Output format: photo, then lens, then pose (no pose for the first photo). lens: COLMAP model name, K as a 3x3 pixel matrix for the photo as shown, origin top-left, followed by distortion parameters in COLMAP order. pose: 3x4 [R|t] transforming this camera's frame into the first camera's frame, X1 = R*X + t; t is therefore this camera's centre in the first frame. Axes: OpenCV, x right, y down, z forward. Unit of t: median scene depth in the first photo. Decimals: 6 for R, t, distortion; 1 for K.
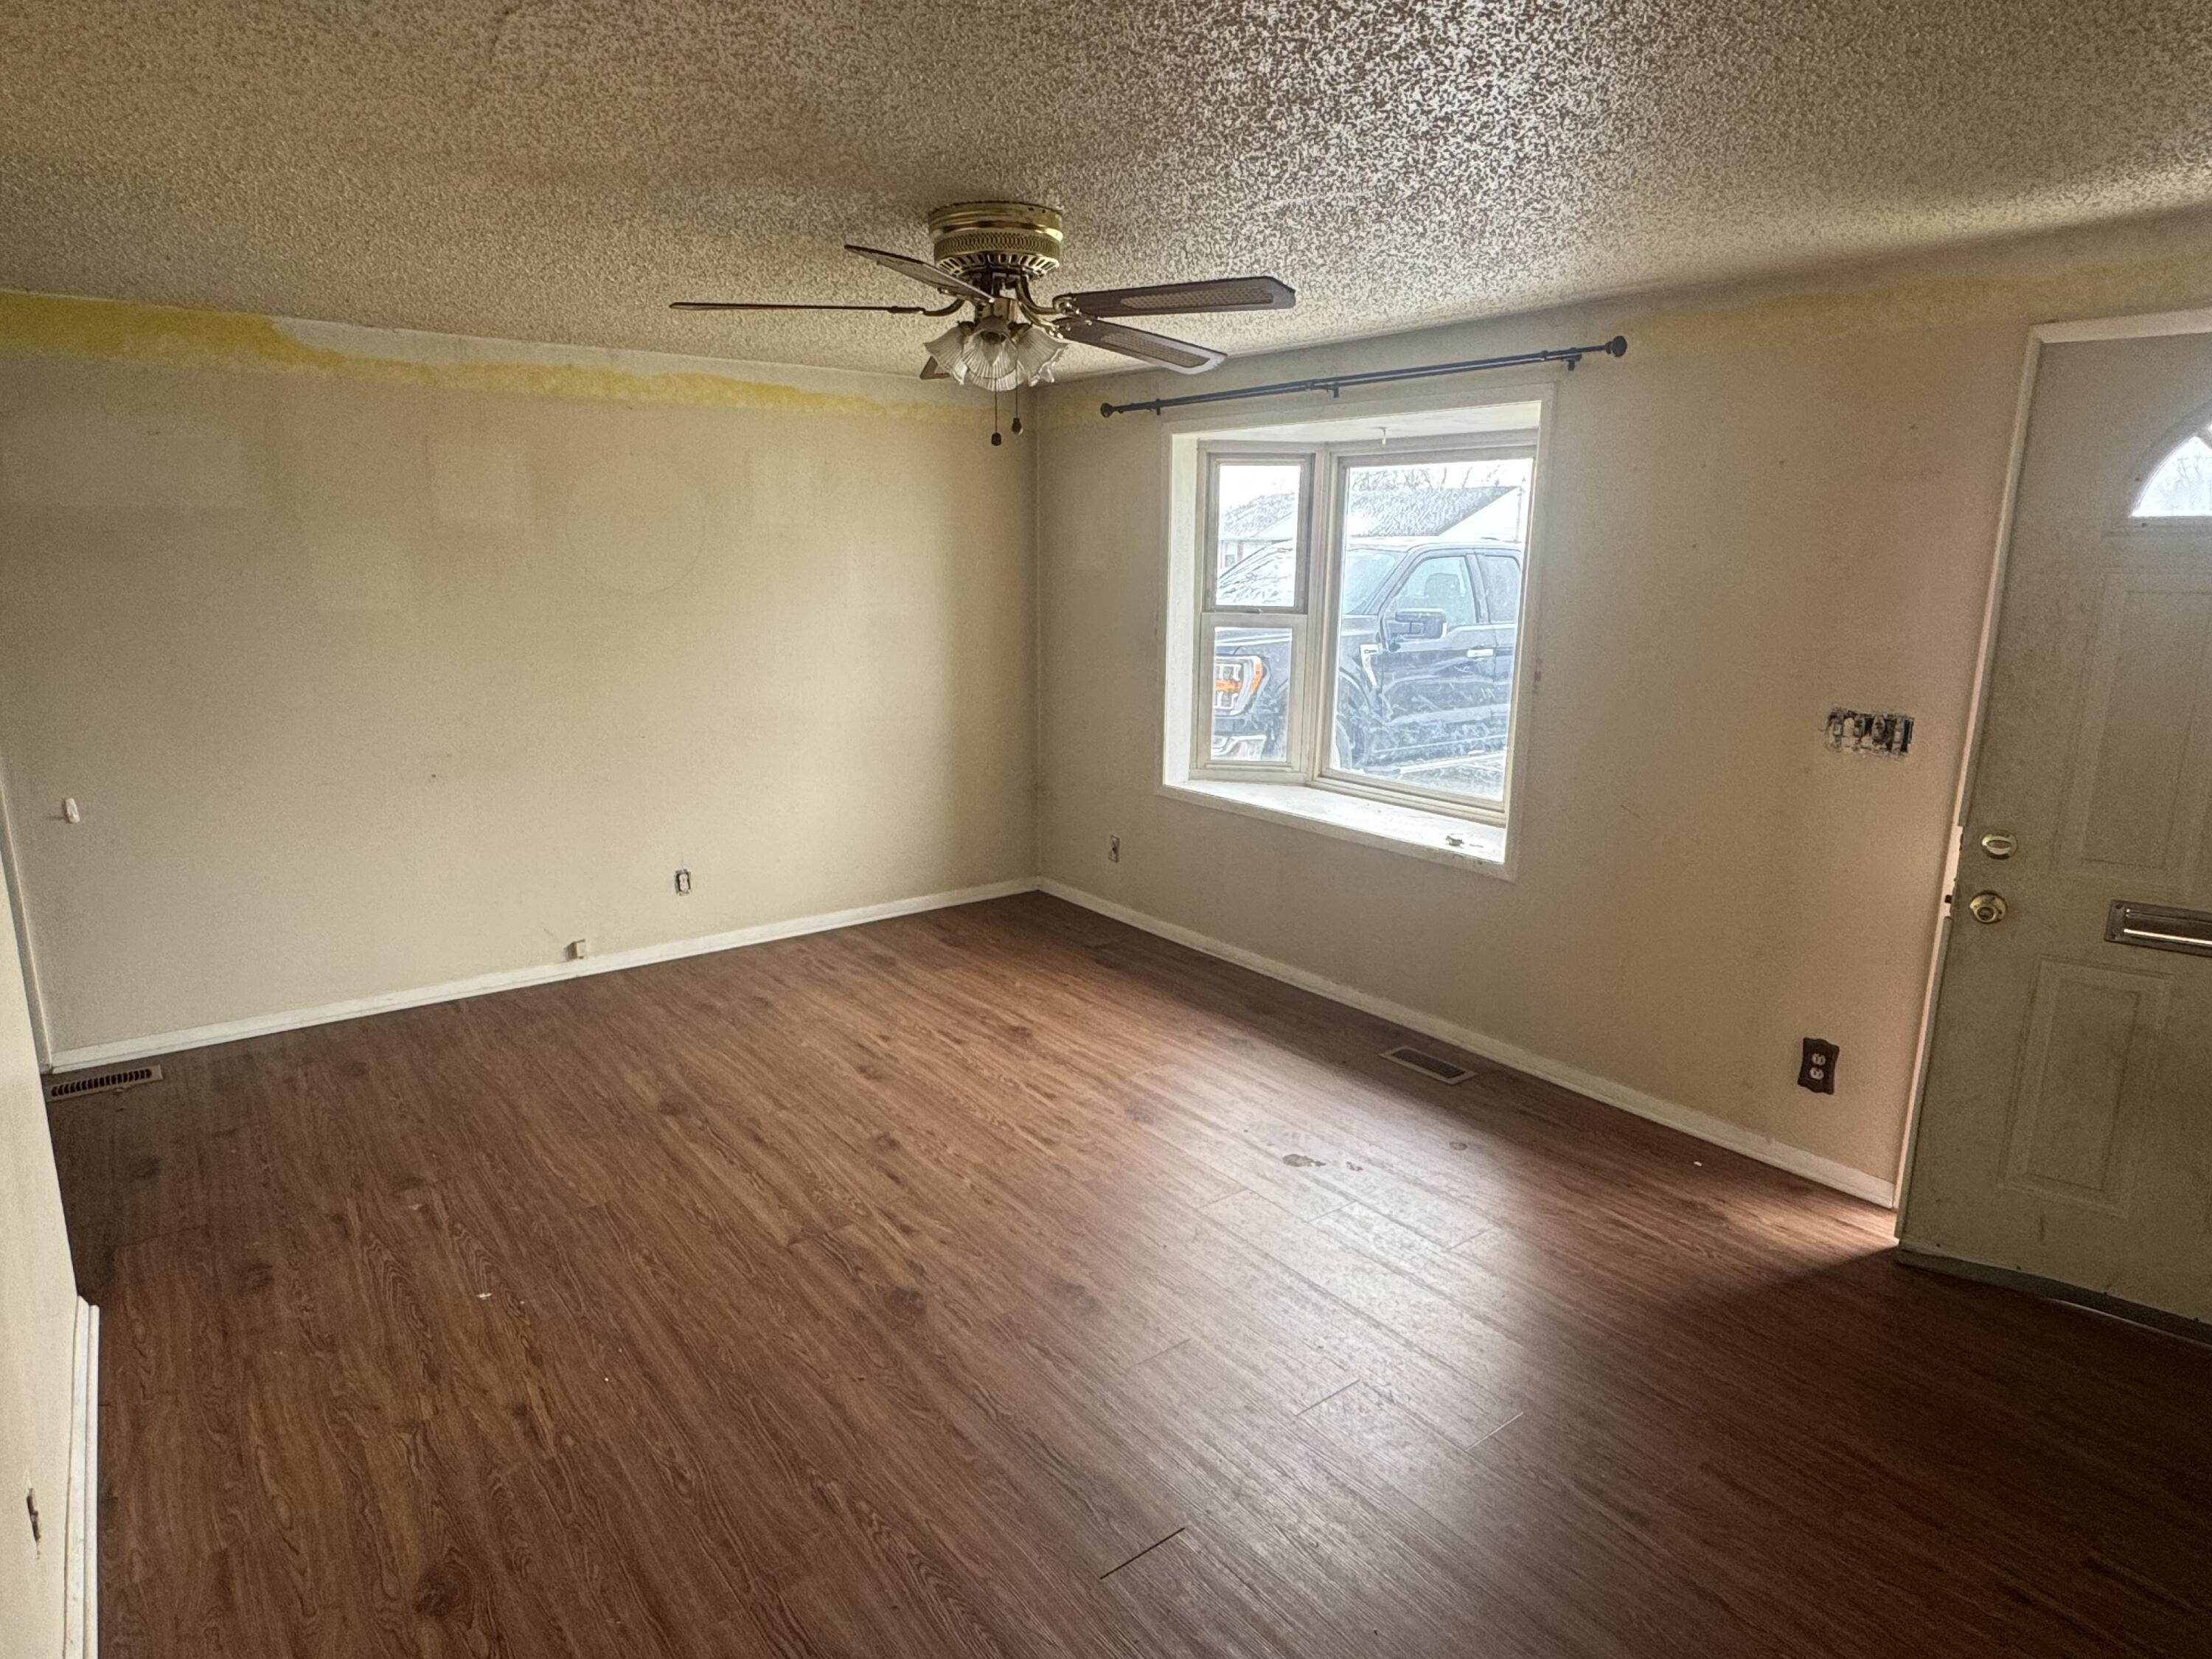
lens RADIAL K [[1278.2, 0, 1099.6], [0, 1278.2, 834.8], [0, 0, 1]] dist [-0.003164, 0.001774]
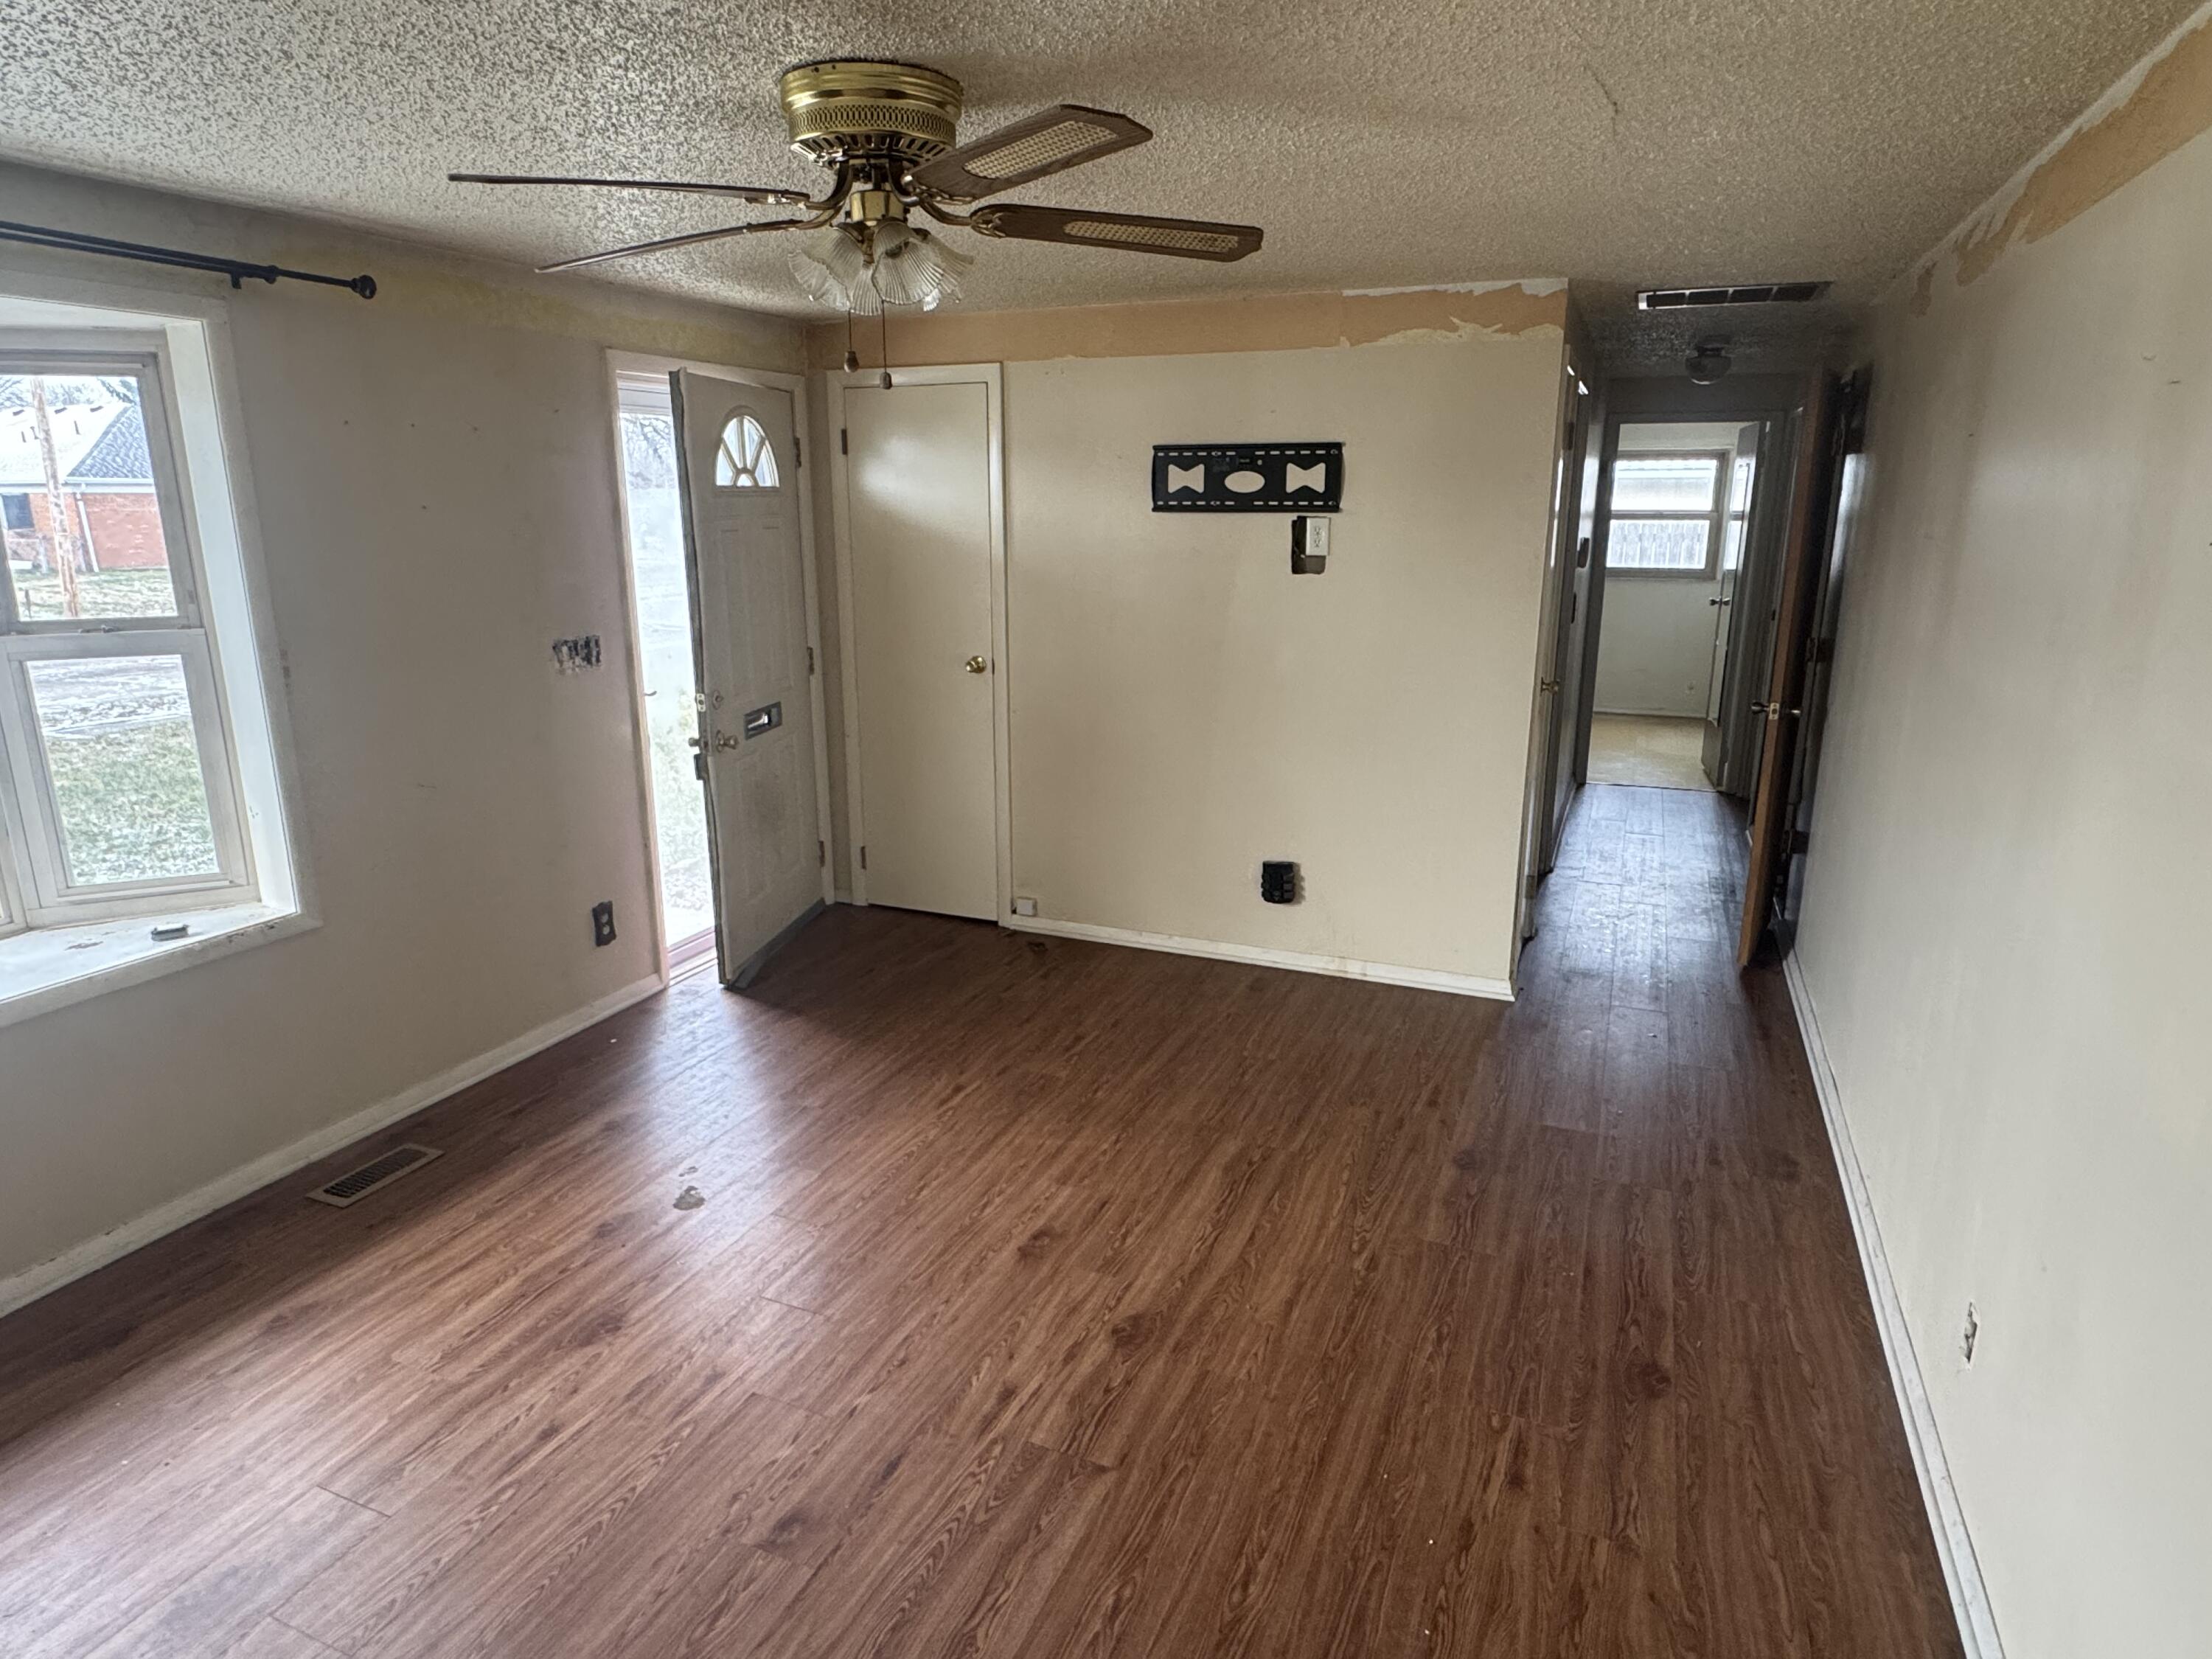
lens RADIAL K [[1278.2, 0, 1101.8], [0, 1278.2, 823.9], [0, 0, 1]] dist [-0.003164, 0.001774]
pose [[-0.496578, -0.221601, 0.839228, -0.753934], [0.188509, 0.916251, 0.353481, -0.275923], [-0.847275, 0.333733, -0.413217, 1.146965]]
